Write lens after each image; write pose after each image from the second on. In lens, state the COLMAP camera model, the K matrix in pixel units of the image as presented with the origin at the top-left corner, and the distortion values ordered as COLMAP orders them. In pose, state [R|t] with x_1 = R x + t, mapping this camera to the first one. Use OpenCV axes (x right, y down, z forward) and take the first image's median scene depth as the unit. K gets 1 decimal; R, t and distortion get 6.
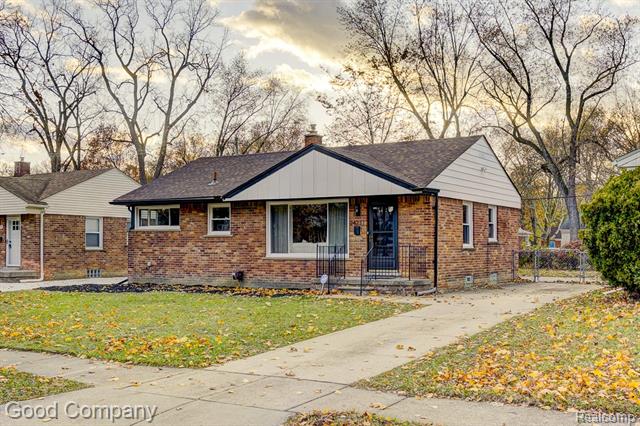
lens RADIAL K [[734.2, 0, 320.0], [0, 734.2, 213.0], [0, 0, 1]] dist [-0.000375, 0.022265]
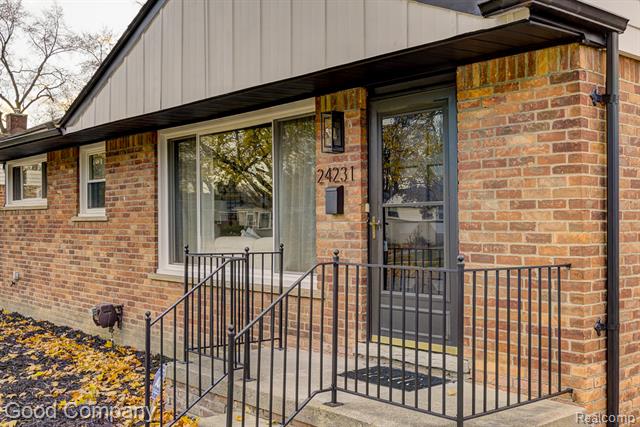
lens RADIAL K [[734.2, 0, 320.0], [0, 734.2, 213.5], [0, 0, 1]] dist [-0.000375, 0.022265]
pose [[0.965357, -0.016606, -0.260402, 0.123201], [0.027320, 0.998920, 0.037579, 0.017717], [0.259497, -0.043391, 0.964769, 0.712283]]
